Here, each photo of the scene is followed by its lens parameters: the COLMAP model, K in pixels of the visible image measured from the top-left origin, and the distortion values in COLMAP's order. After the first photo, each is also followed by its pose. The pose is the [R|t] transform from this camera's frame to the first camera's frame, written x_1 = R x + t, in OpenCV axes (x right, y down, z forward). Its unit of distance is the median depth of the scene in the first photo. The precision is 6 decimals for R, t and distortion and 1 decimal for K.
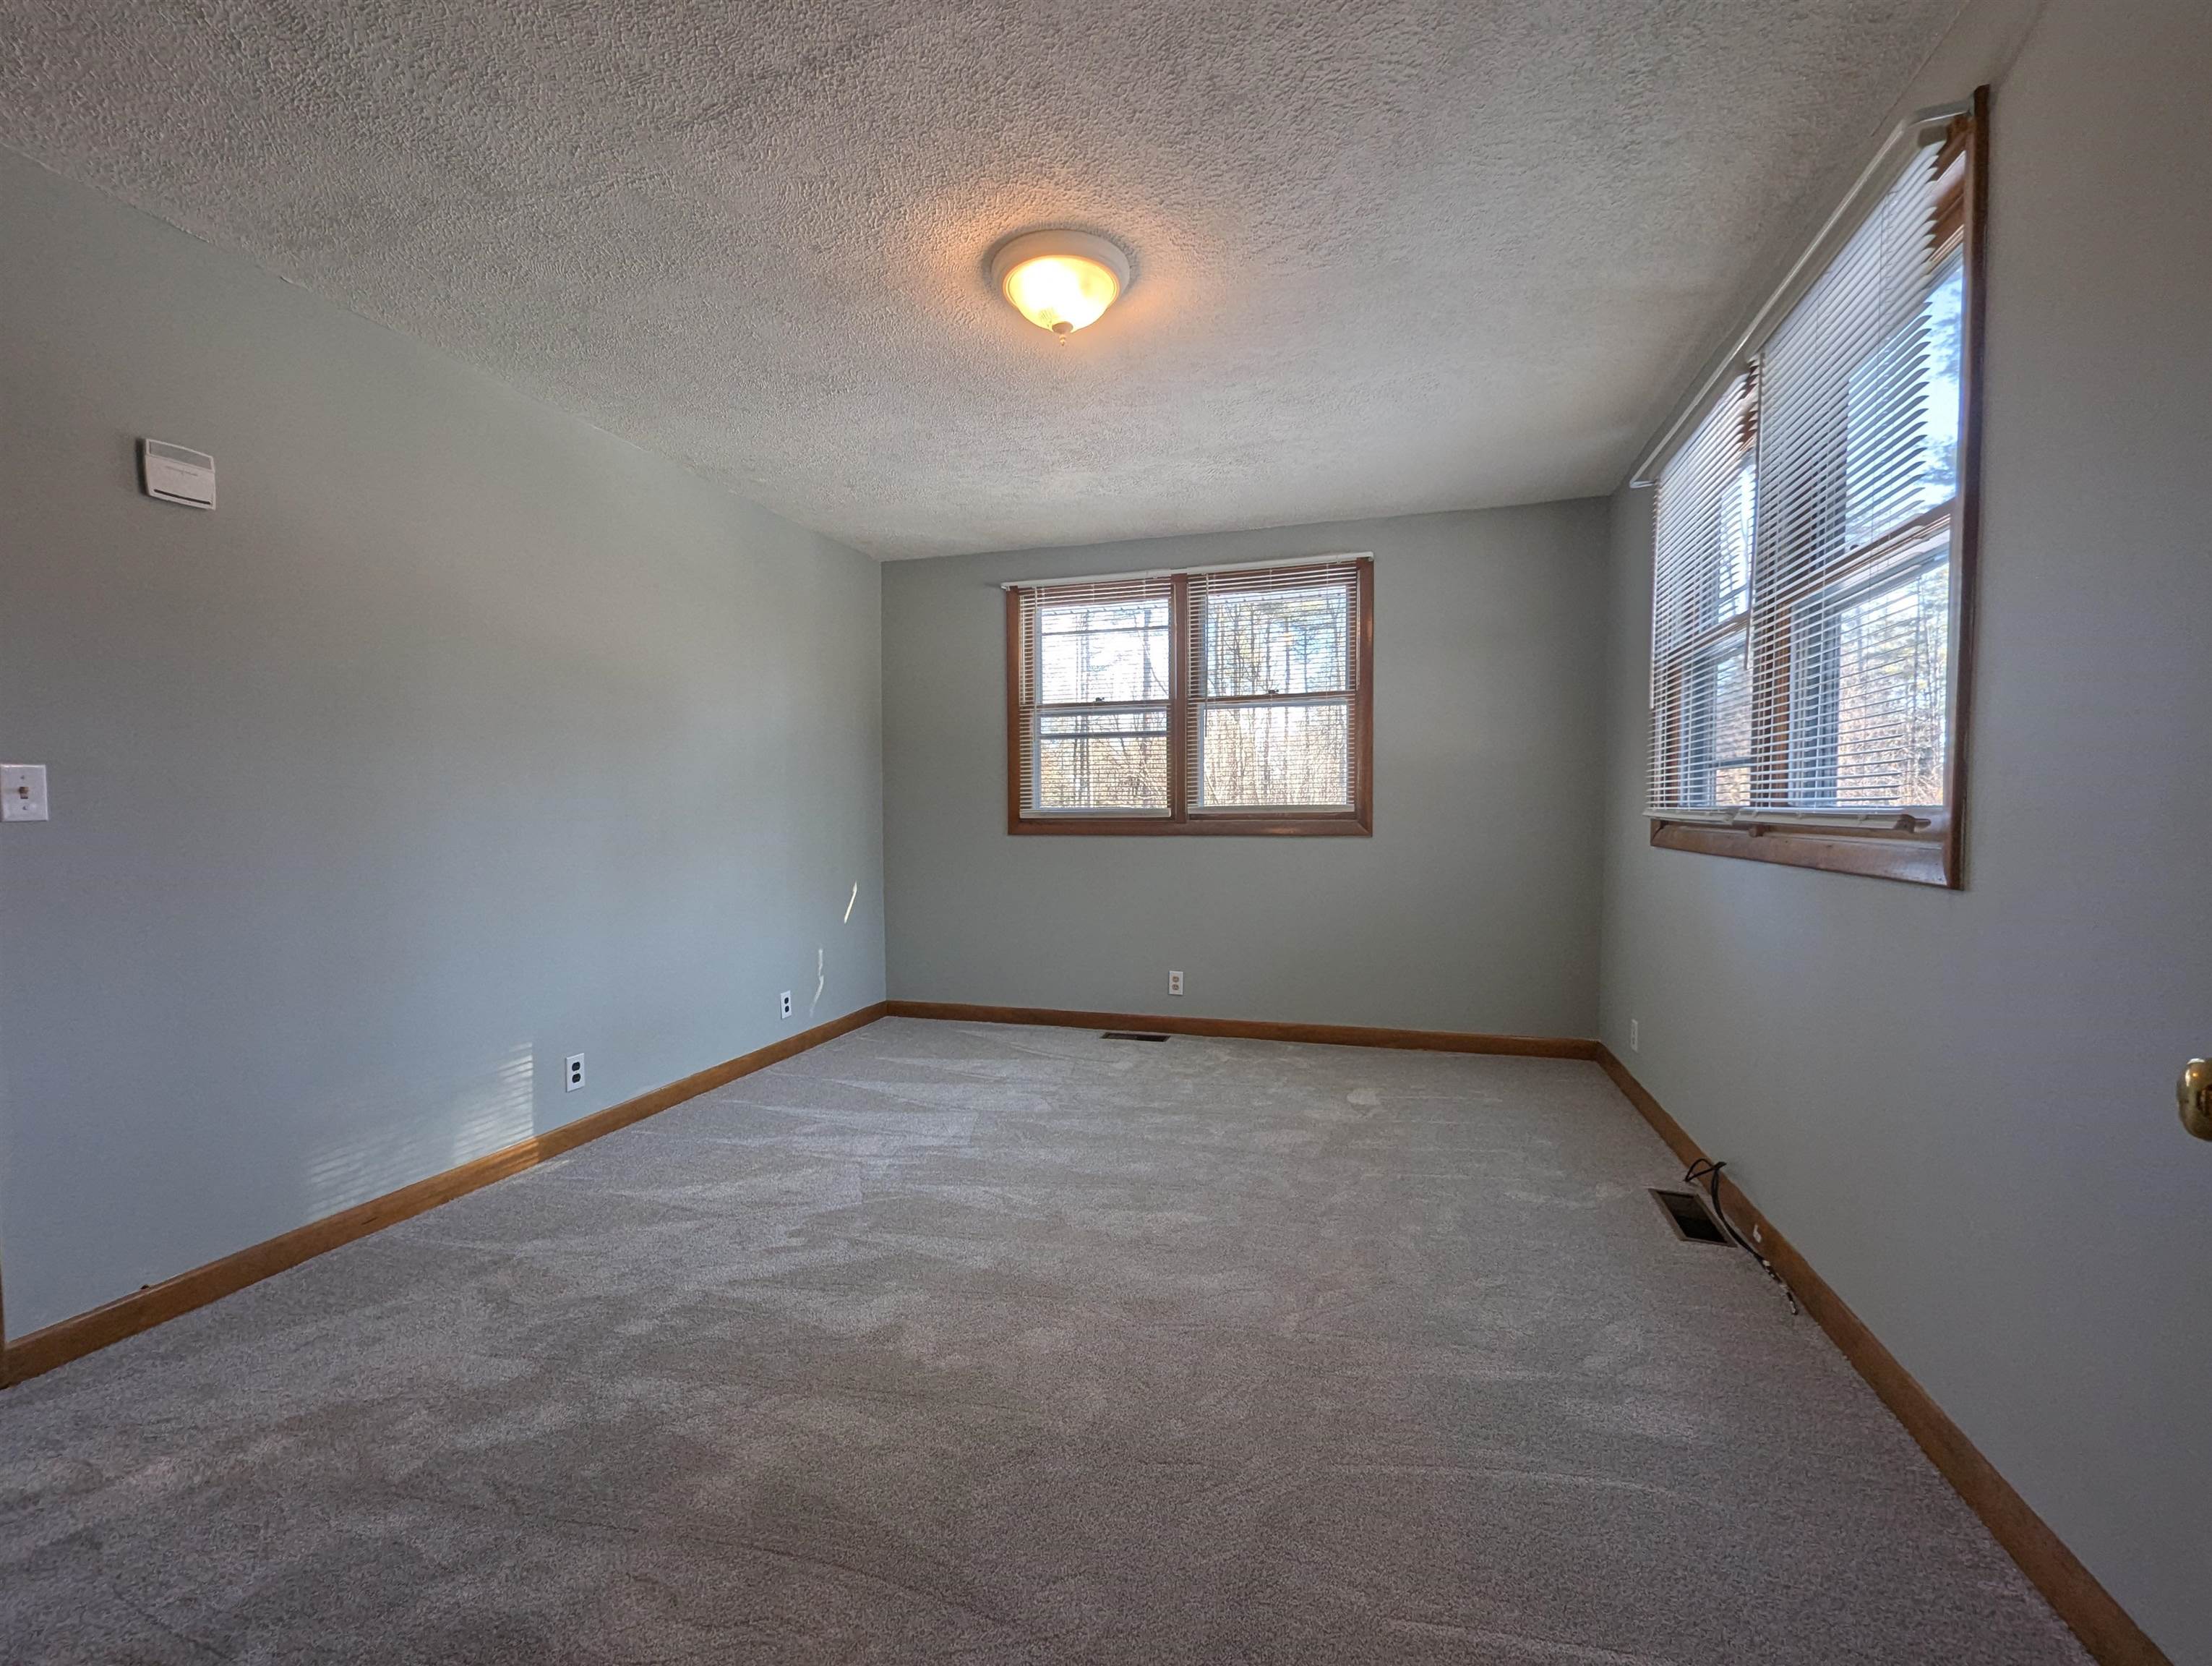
lens RADIAL K [[920.9, 0, 1120.9], [0, 920.9, 821.5], [0, 0, 1]] dist [-0.003769, 0.000484]
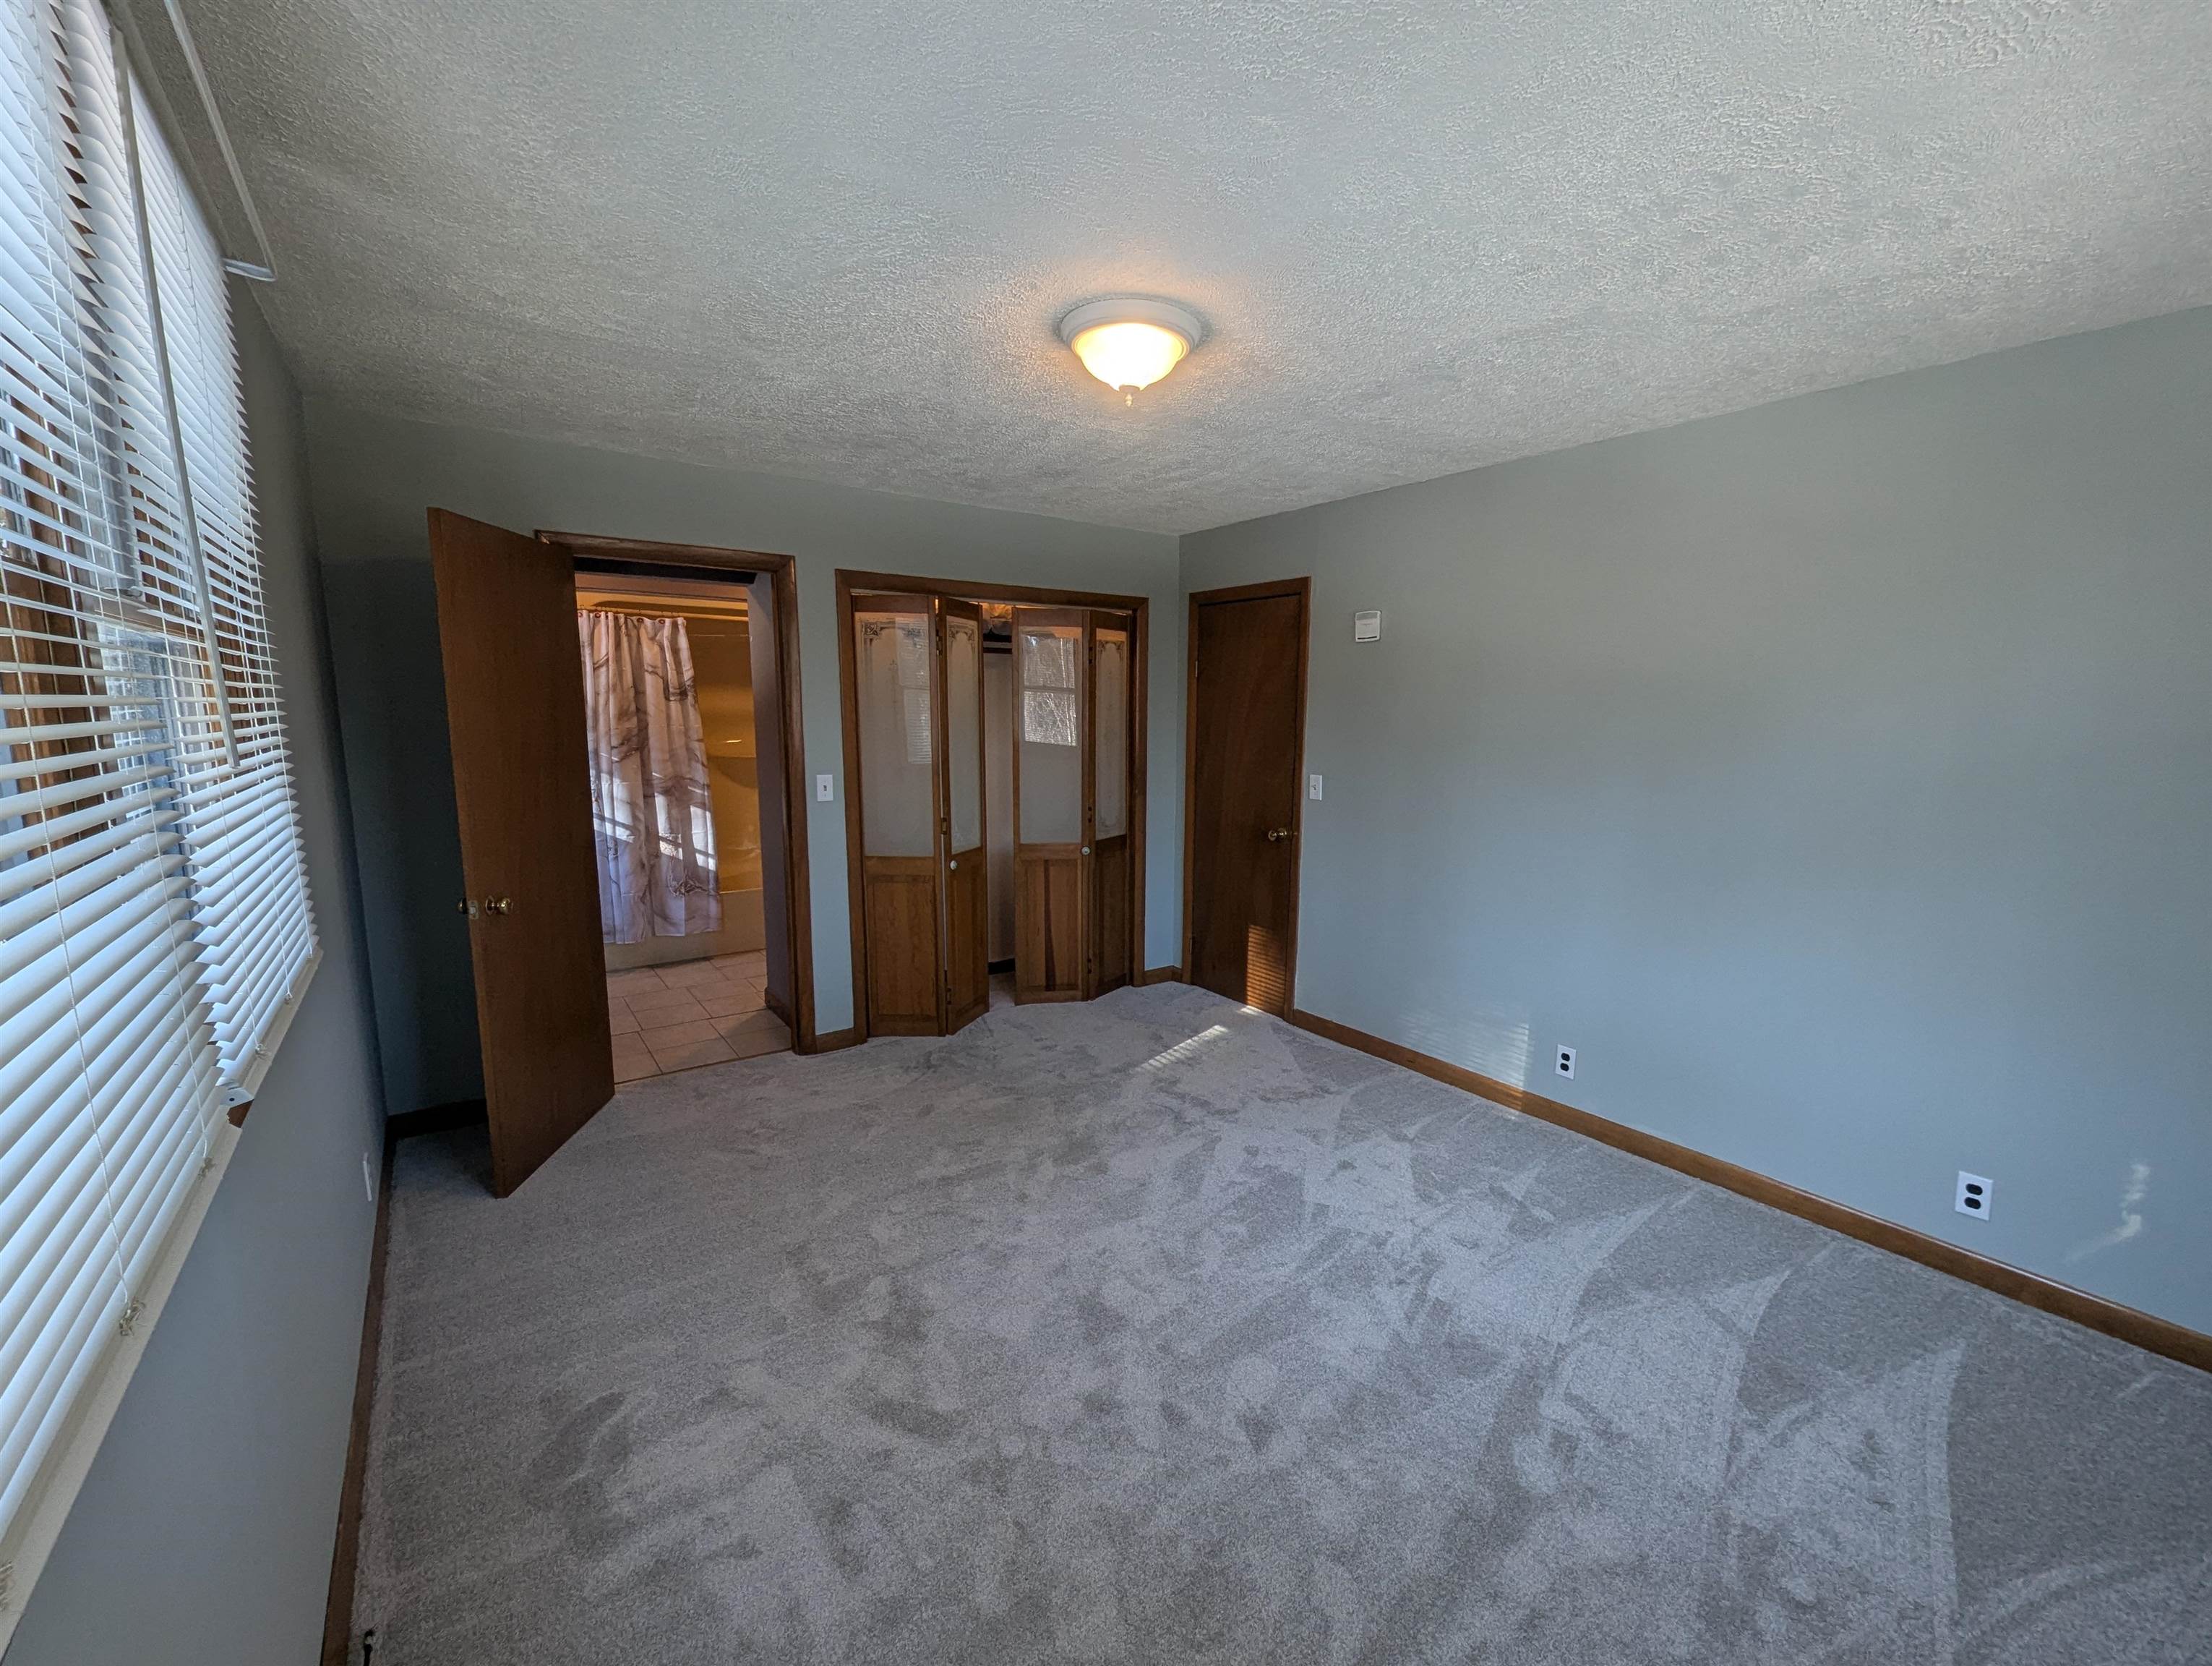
lens RADIAL K [[920.9, 0, 1106.6], [0, 920.9, 844.4], [0, 0, 1]] dist [-0.003769, 0.000484]
pose [[-0.631591, 0.116059, -0.766566, 0.630497], [-0.012882, 0.987025, 0.160050, -0.170607], [0.775195, 0.110962, -0.621901, 1.365386]]
